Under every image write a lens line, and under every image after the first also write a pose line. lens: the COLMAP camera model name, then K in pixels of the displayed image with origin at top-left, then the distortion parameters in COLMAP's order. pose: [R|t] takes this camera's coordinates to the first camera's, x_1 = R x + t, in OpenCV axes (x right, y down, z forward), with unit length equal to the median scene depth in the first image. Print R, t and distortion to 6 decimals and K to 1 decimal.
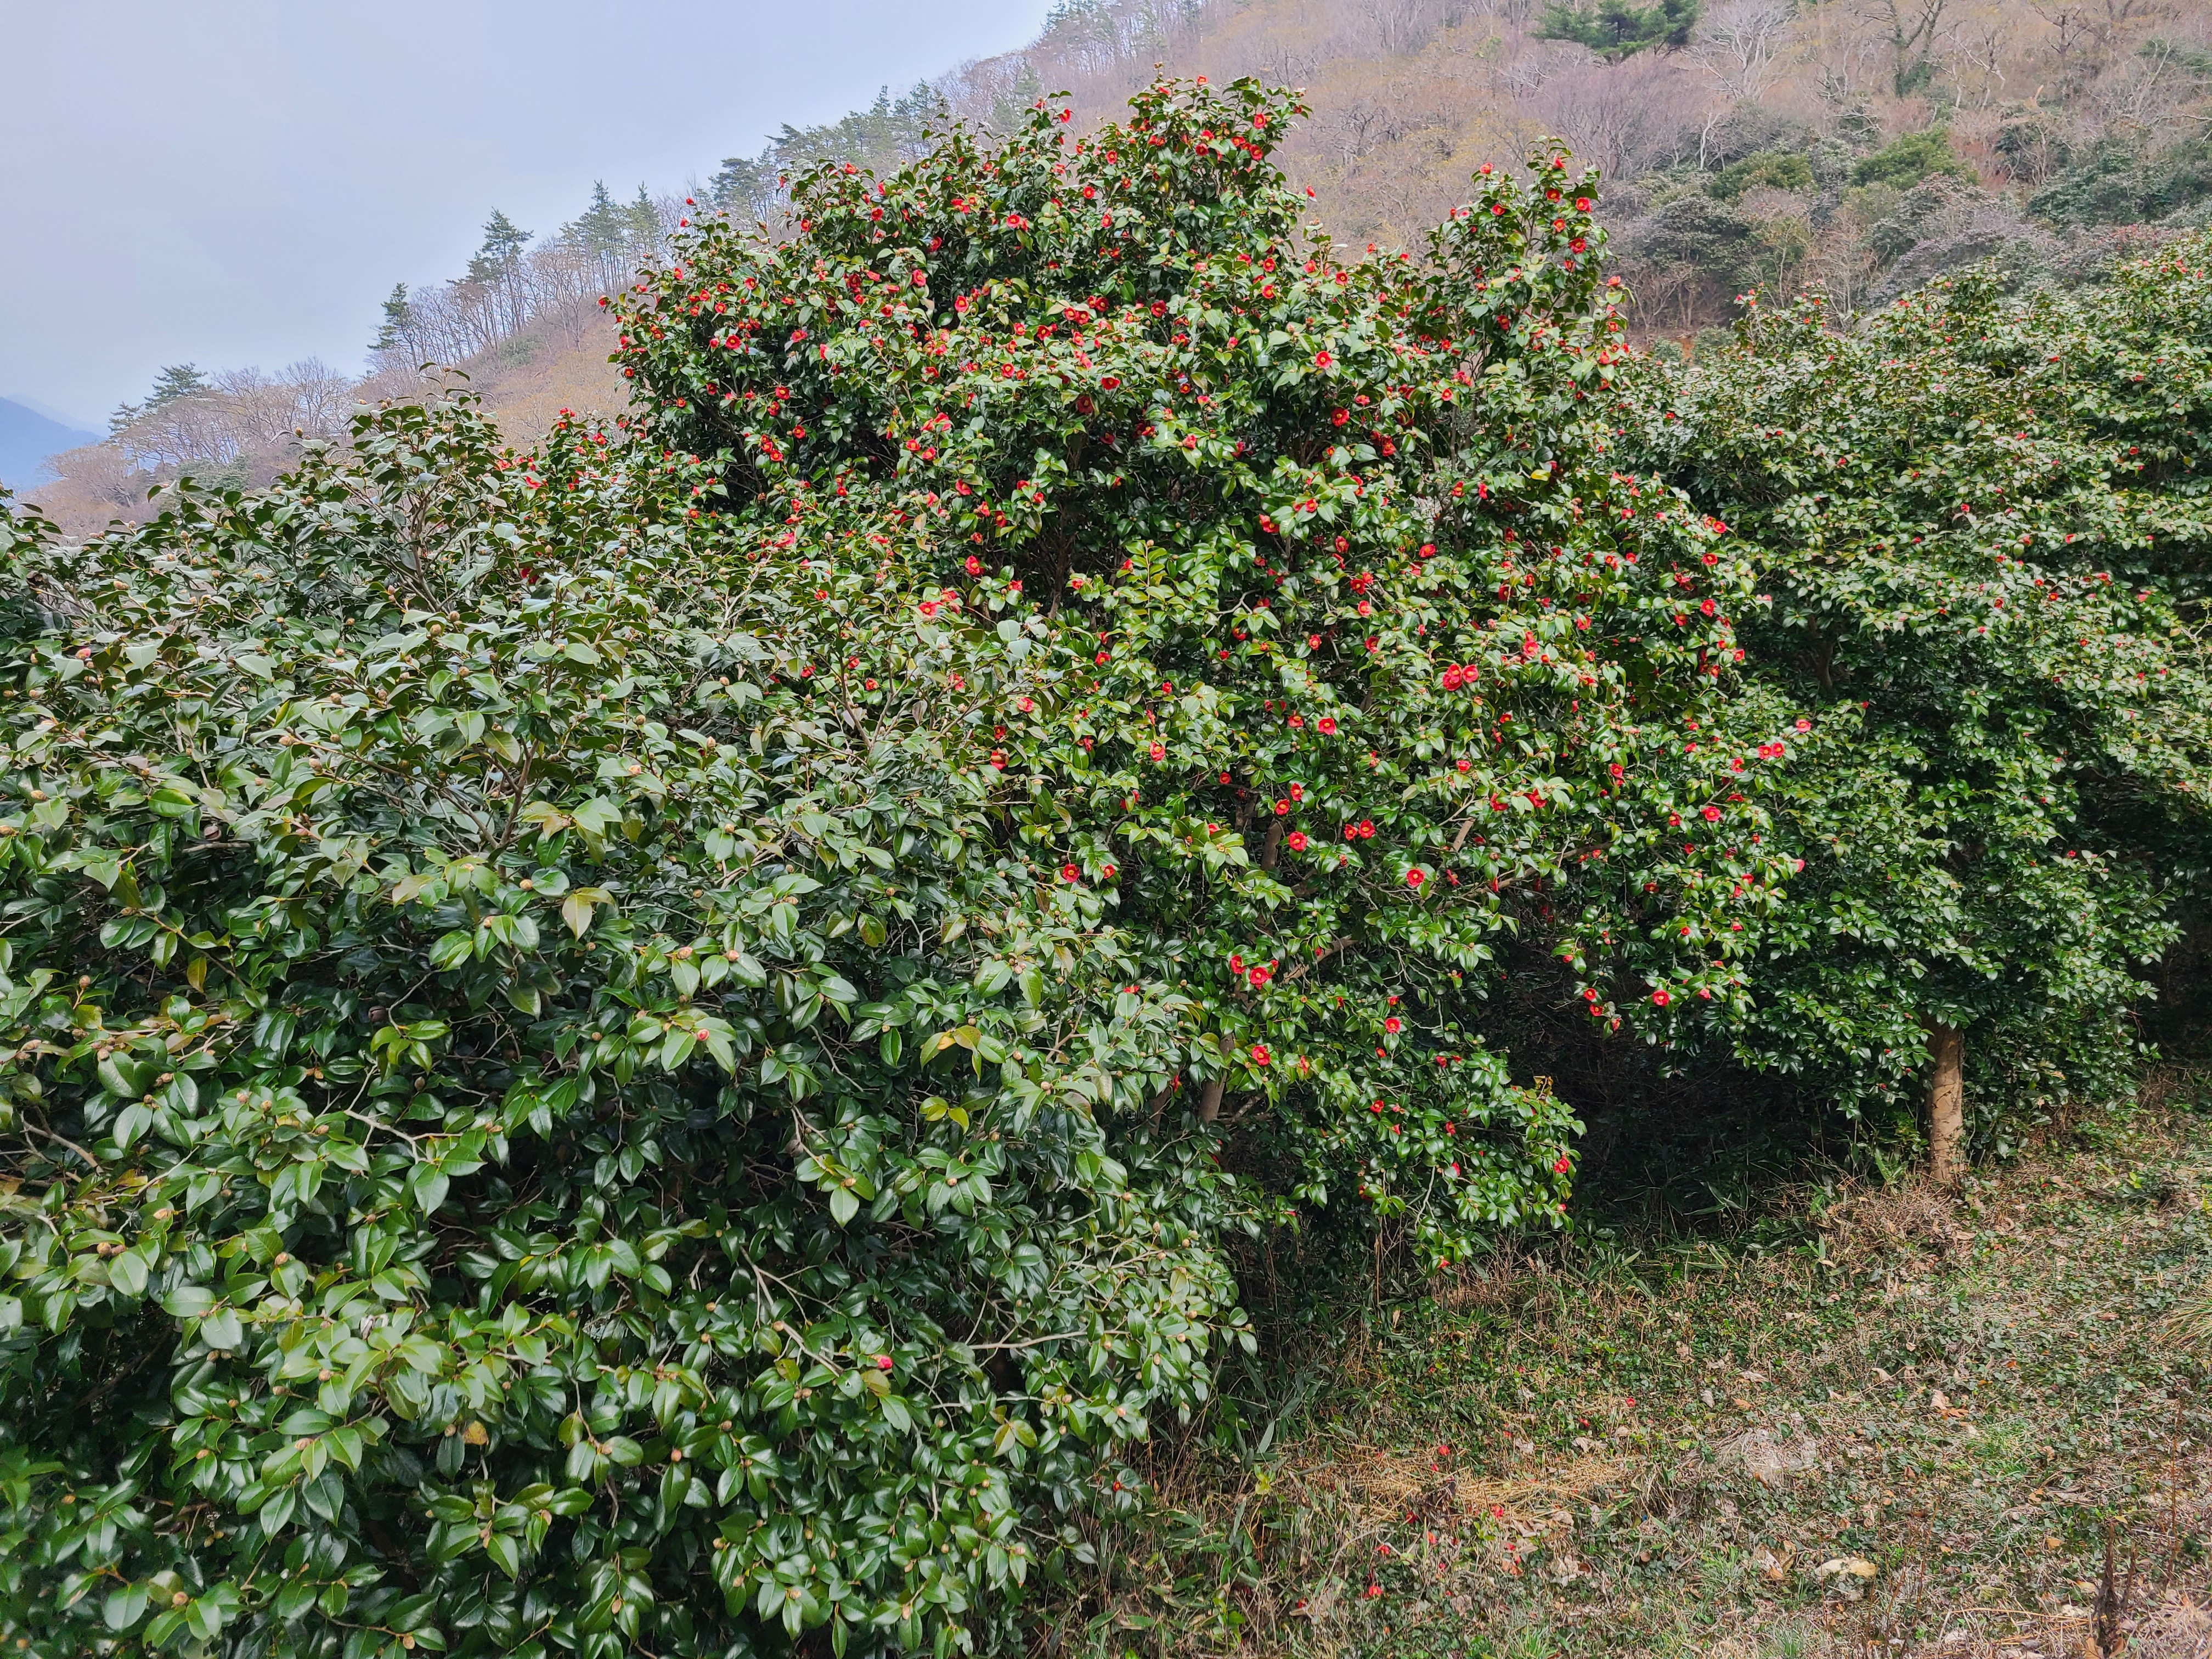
lens RADIAL K [[1673.7, 0, 1106.0], [0, 1673.7, 829.5], [0, 0, 1]] dist [0.014658, 0.002901]
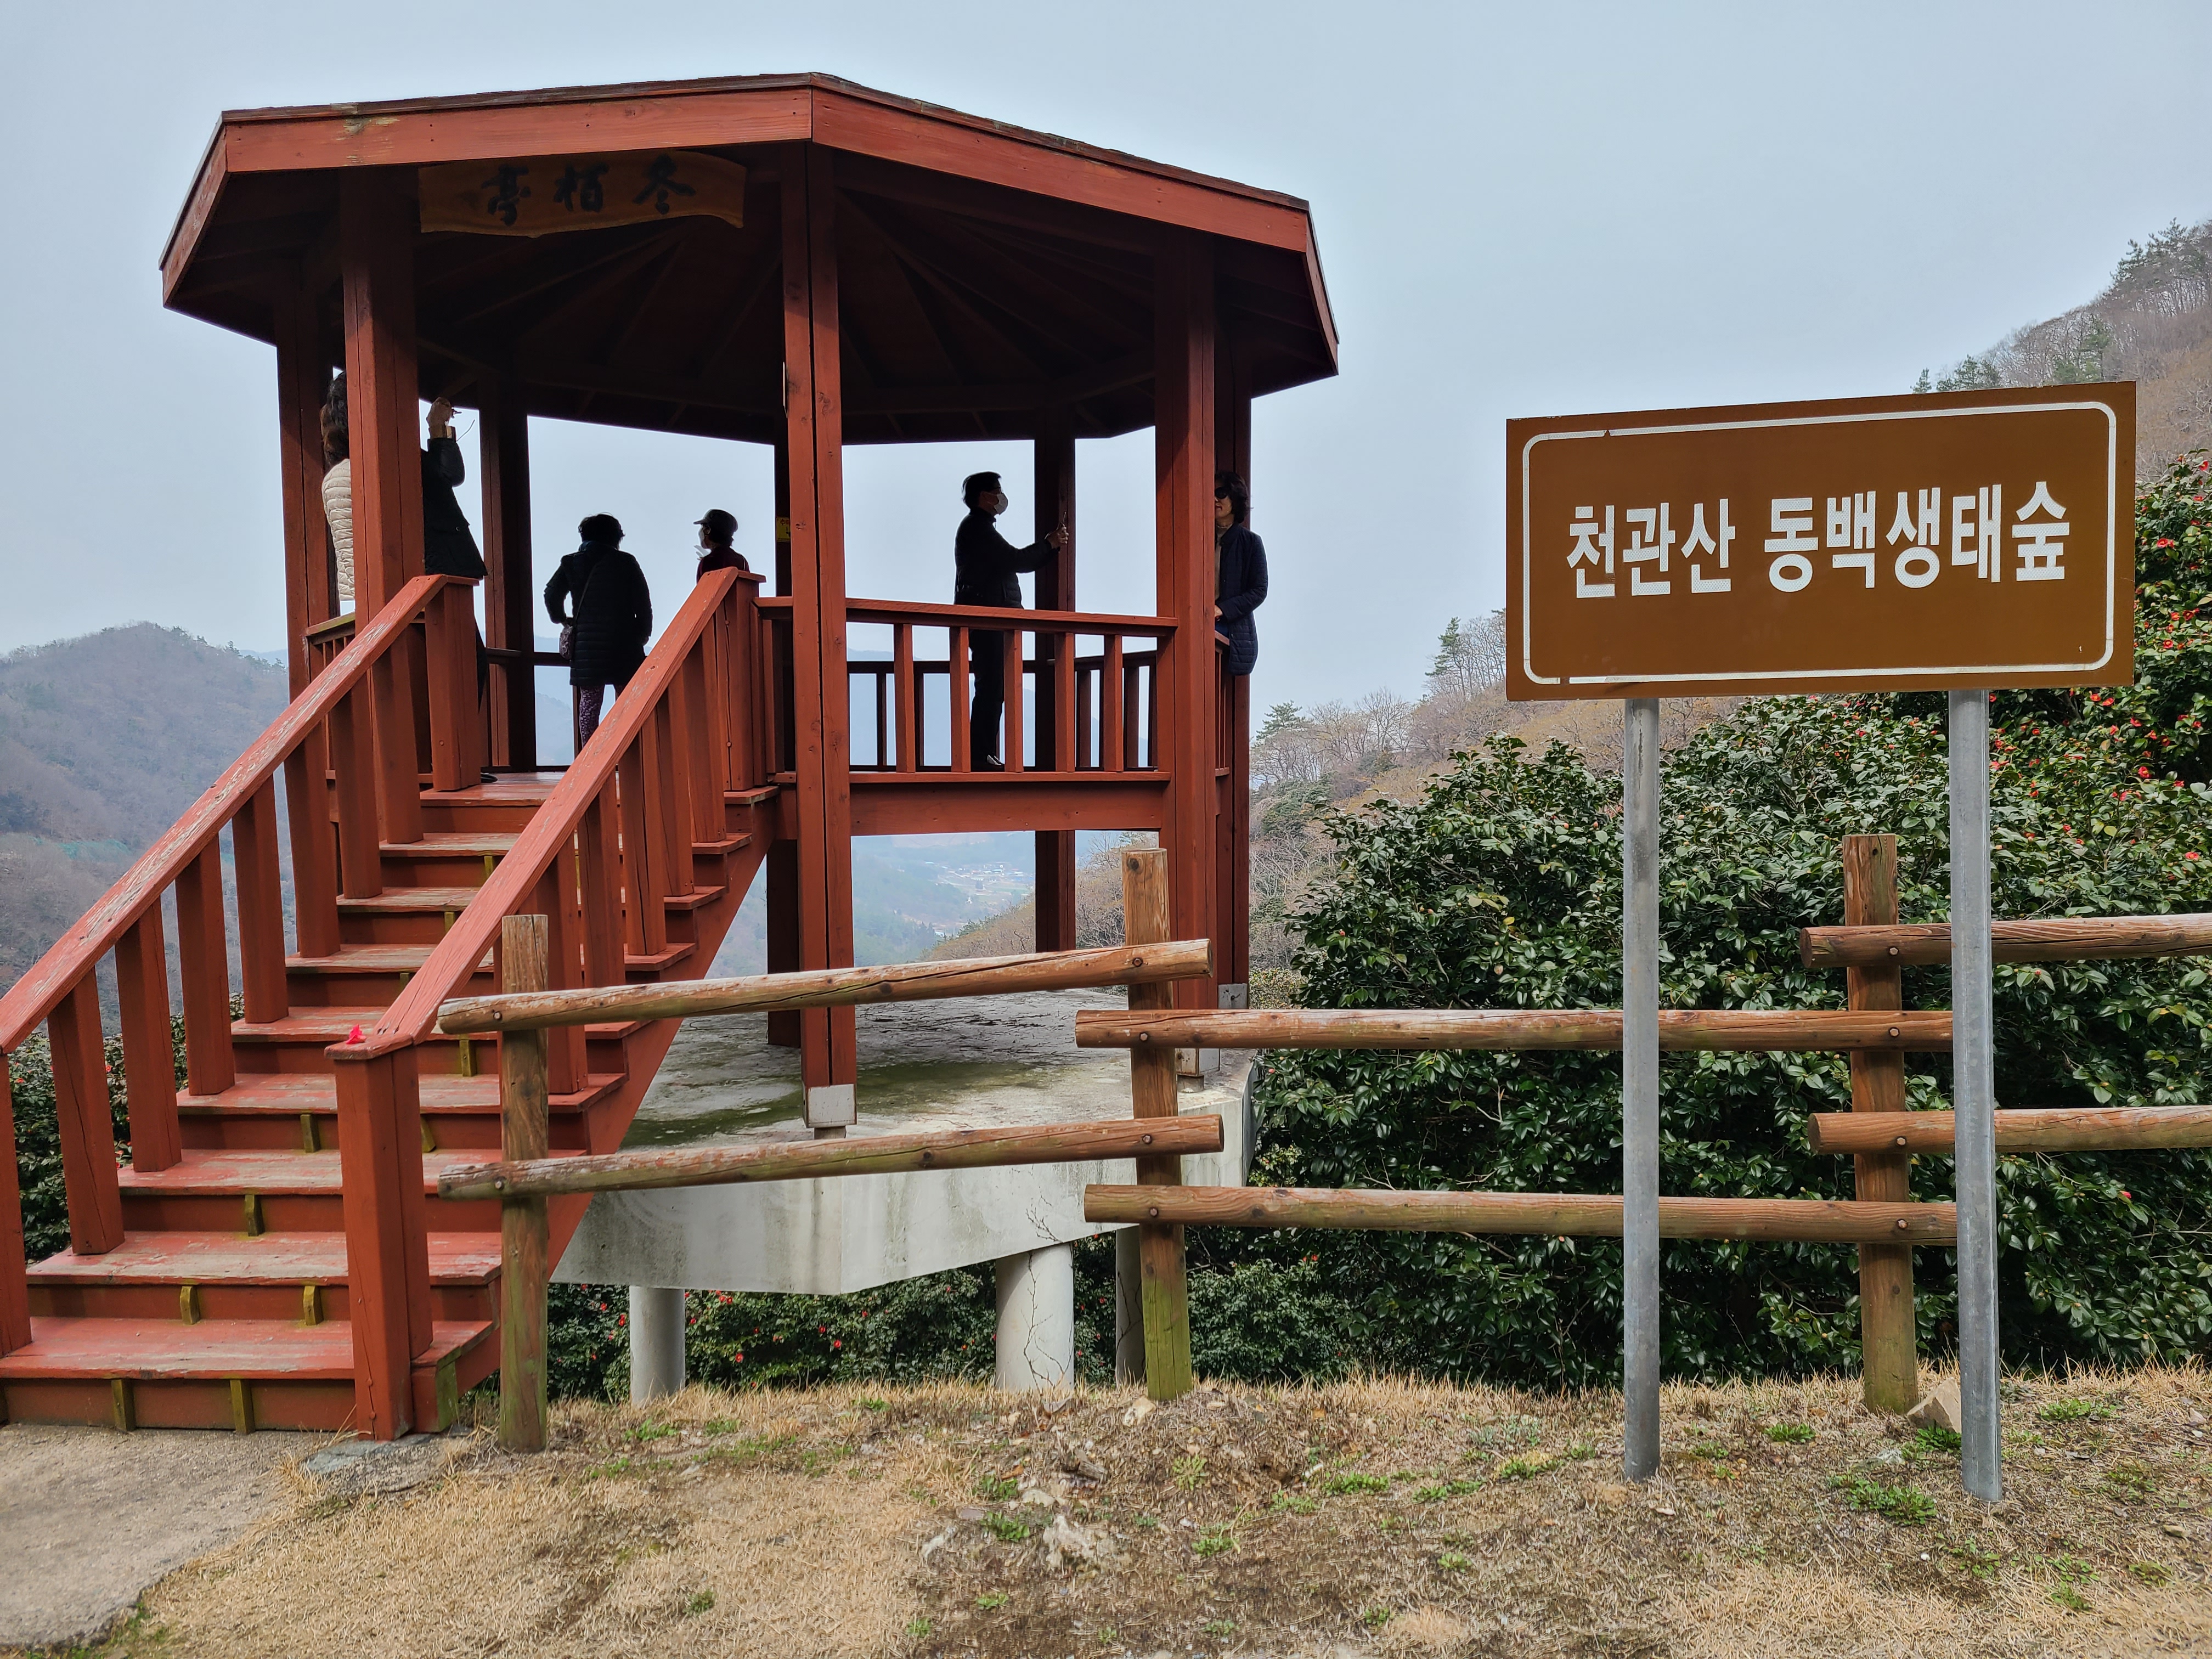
lens RADIAL K [[1673.7, 0, 1117.0], [0, 1673.7, 859.8], [0, 0, 1]] dist [0.014658, 0.002901]
pose [[0.839872, -0.023827, -0.542262, -0.036588], [-0.062306, 0.988200, -0.139922, 0.190459], [0.539197, 0.151302, 0.828477, -0.743643]]
